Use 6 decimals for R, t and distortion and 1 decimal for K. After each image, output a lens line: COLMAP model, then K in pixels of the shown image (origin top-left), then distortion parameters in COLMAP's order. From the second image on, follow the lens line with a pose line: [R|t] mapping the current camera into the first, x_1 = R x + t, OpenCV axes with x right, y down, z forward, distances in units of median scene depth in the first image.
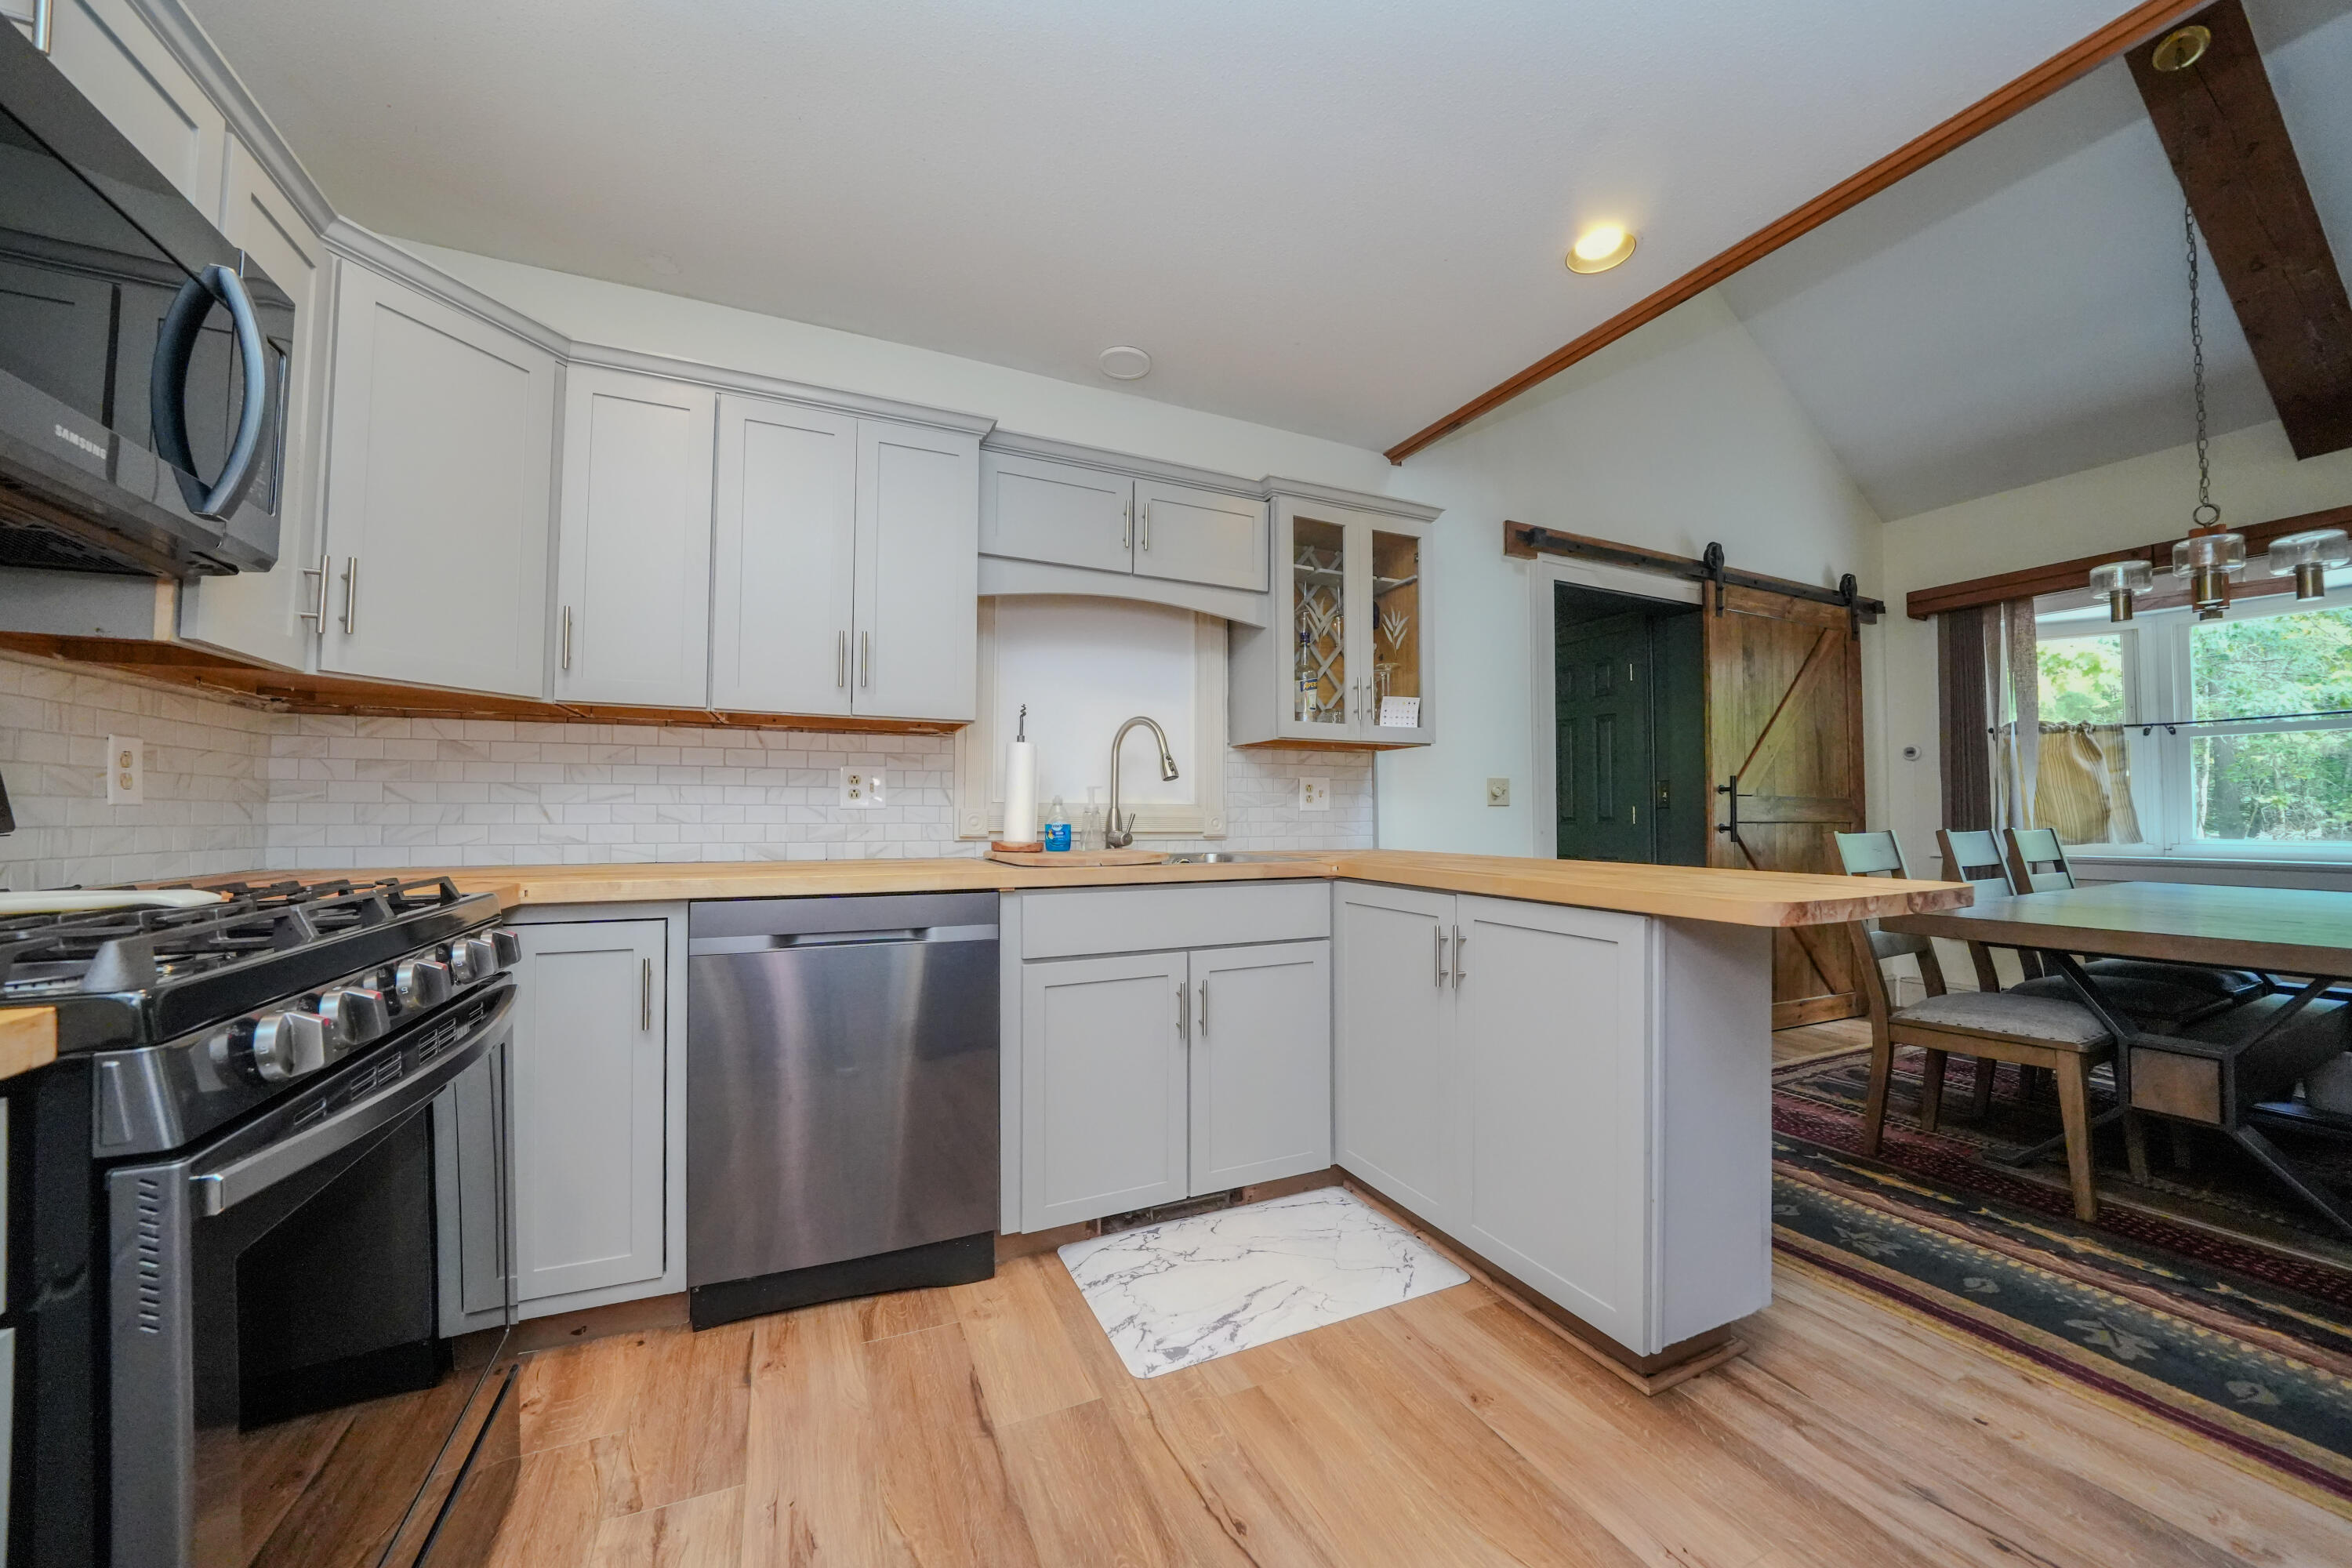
lens RADIAL K [[795.7, 0, 1173.7], [0, 795.7, 795.5], [0, 0, 1]] dist [-0.020169, 0.000077]
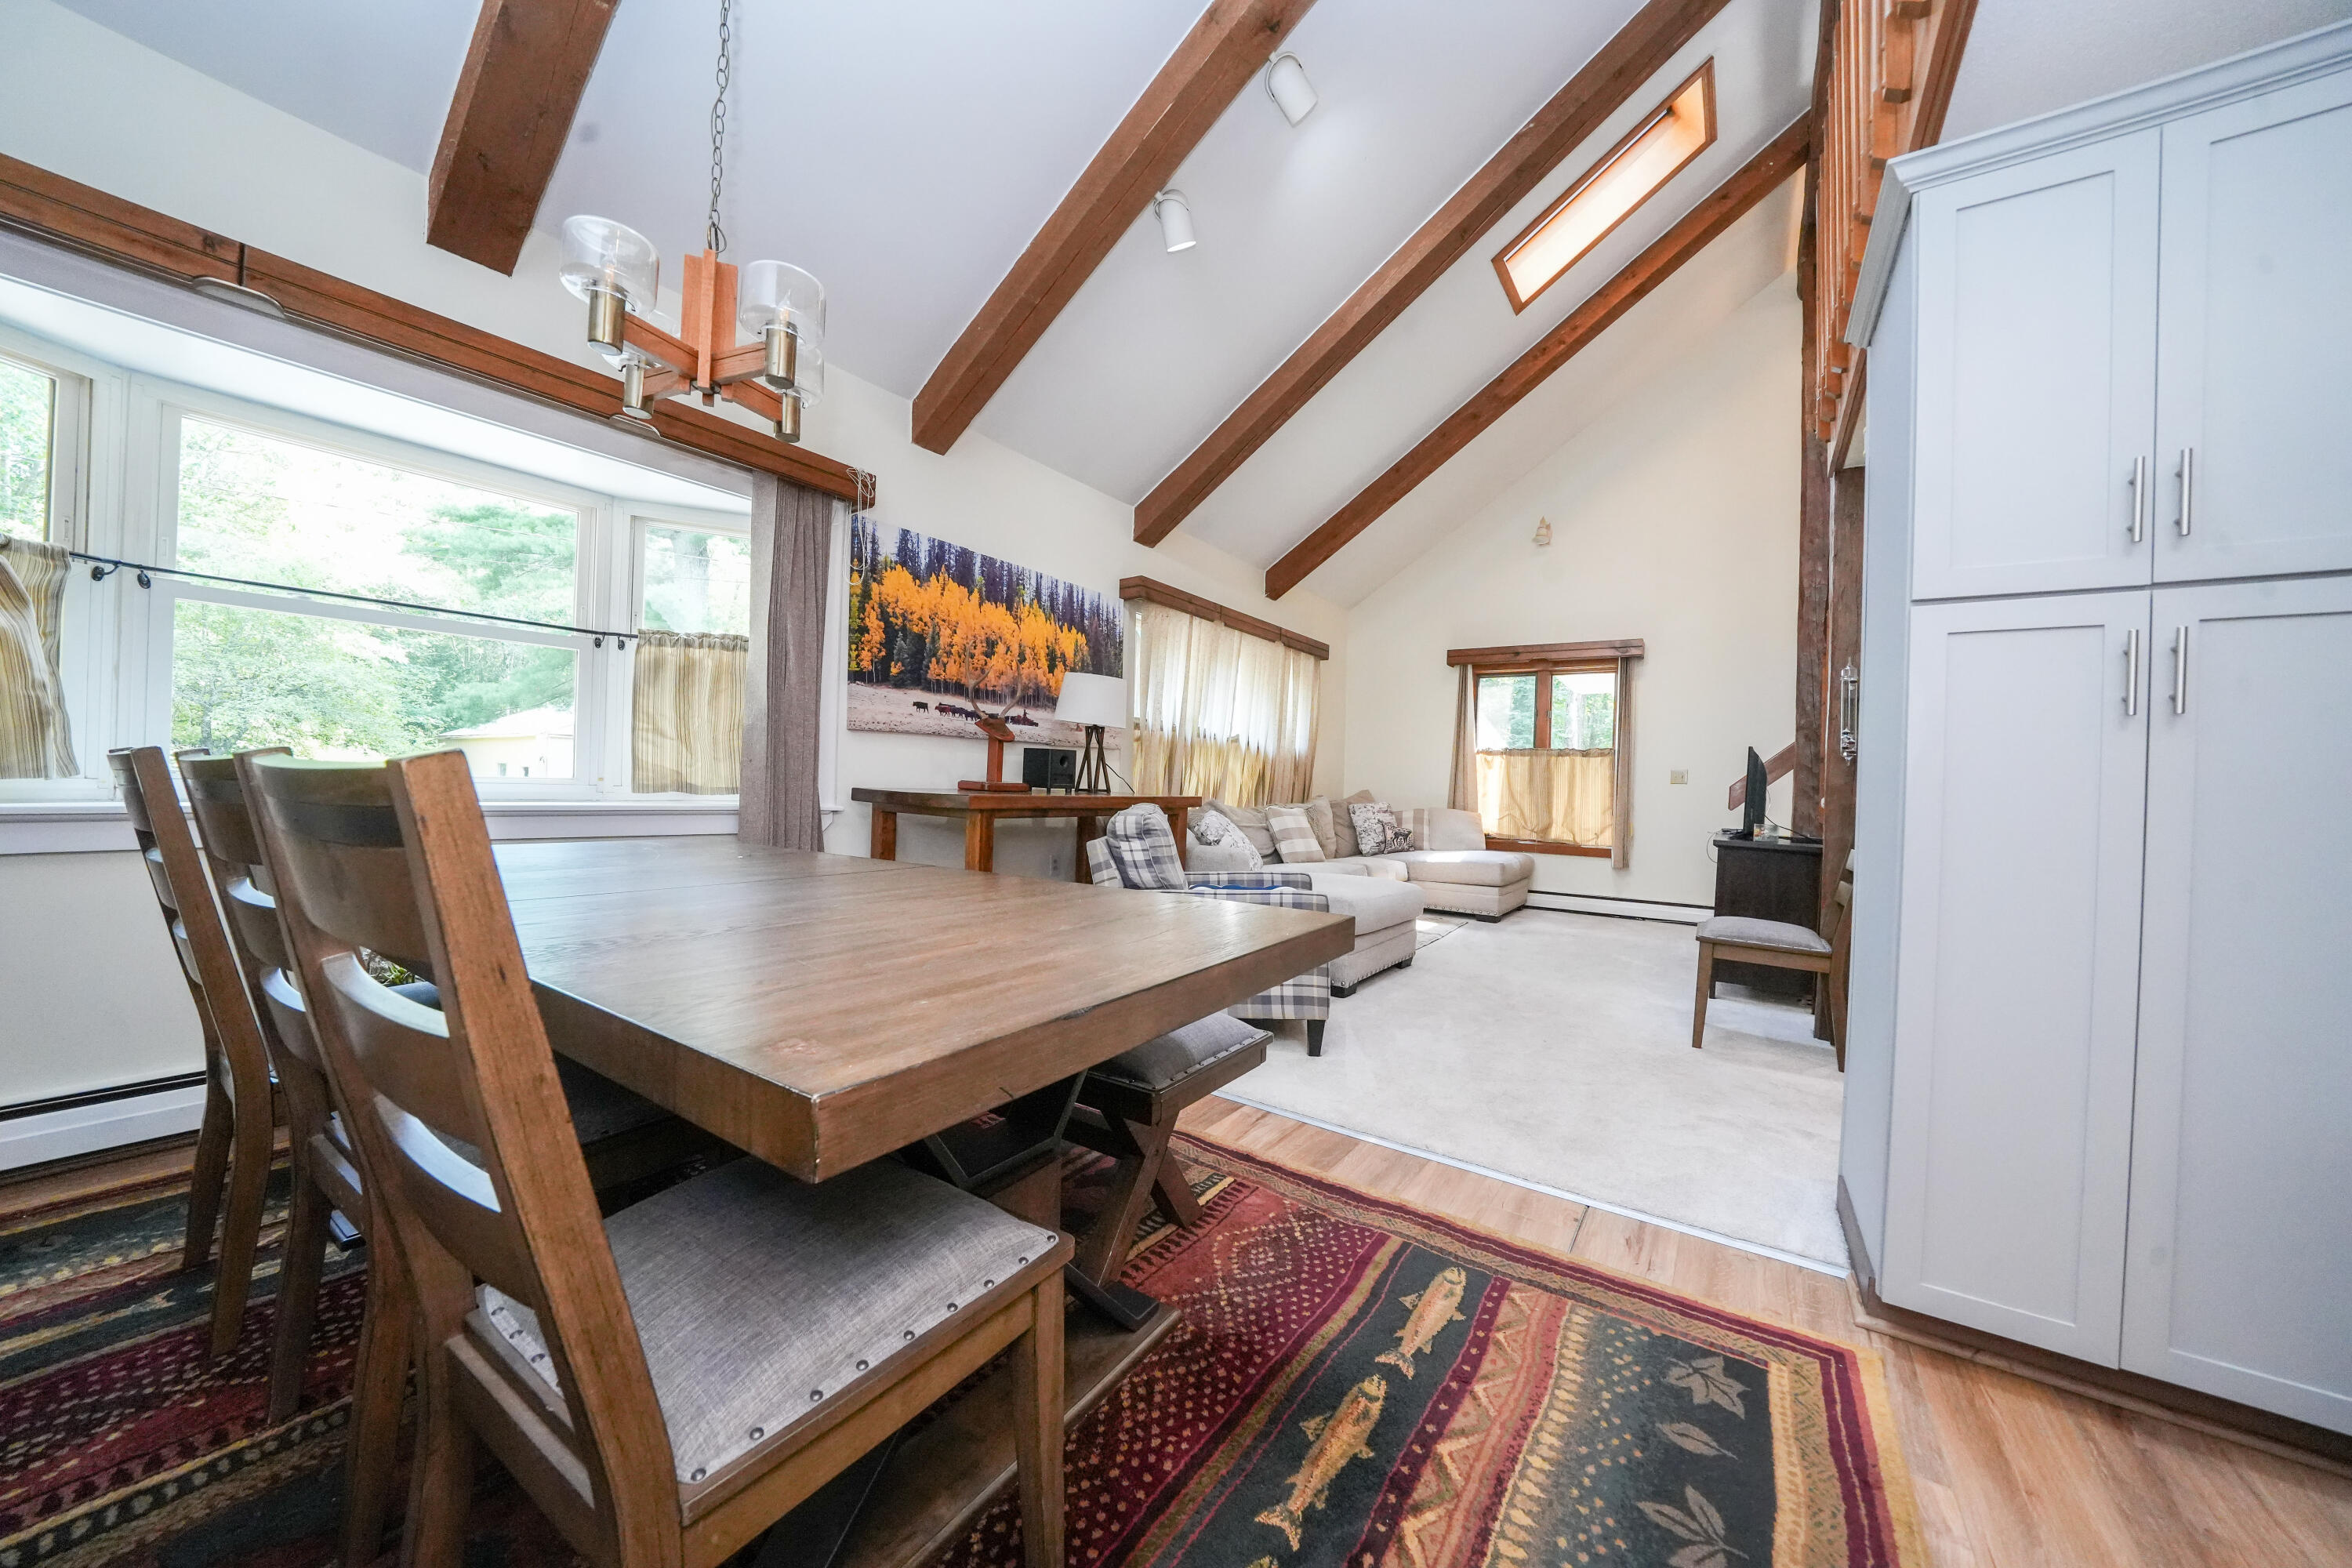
lens RADIAL K [[814.8, 0, 1176.0], [0, 814.8, 784.0], [0, 0, 1]] dist [-0.021716, 0.000004]
pose [[-0.526491, -0.018762, 0.849974, 0.961742], [-0.054910, 0.998420, -0.011973, 0.073604], [-0.848406, -0.052976, -0.526689, 1.552608]]
